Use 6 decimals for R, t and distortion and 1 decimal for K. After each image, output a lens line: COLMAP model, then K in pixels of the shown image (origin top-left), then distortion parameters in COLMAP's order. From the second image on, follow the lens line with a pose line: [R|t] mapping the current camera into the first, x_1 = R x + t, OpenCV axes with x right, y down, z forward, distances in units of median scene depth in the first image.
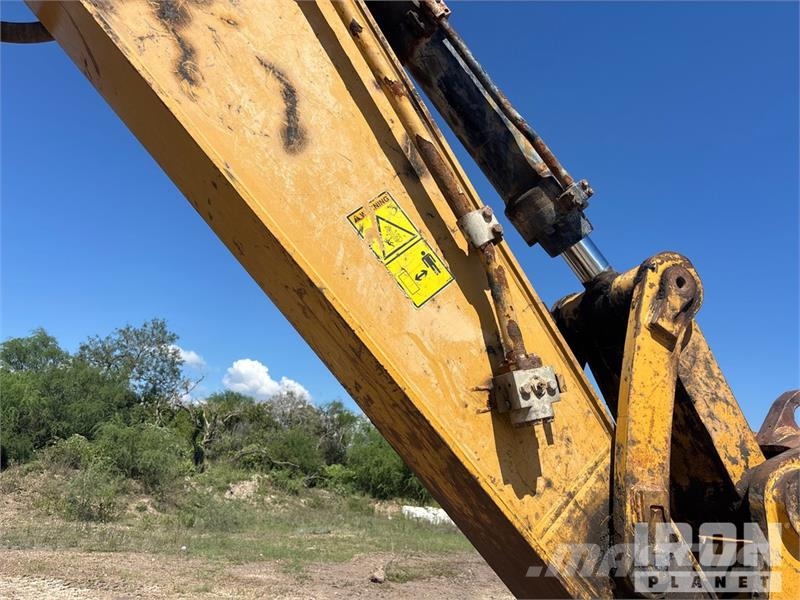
lens RADIAL K [[599.5, 0, 397.7], [0, 599.5, 295.3], [0, 0, 1]] dist [0.036185, -0.042244]
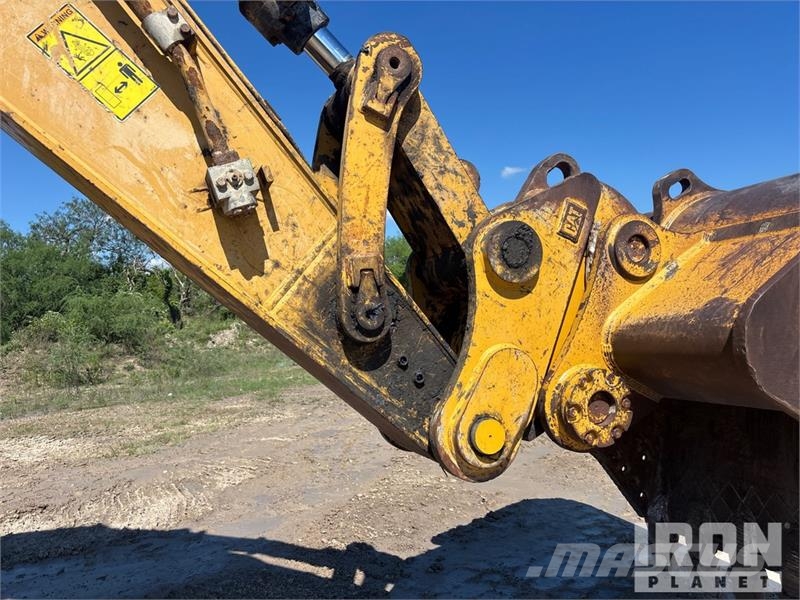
lens RADIAL K [[599.5, 0, 397.9], [0, 599.5, 300.9], [0, 0, 1]] dist [0.036185, -0.042244]
pose [[0.989014, -0.145687, 0.025015, 0.381302], [0.132820, 0.950121, 0.282187, 0.075524], [-0.064878, -0.275764, 0.959033, -0.110108]]
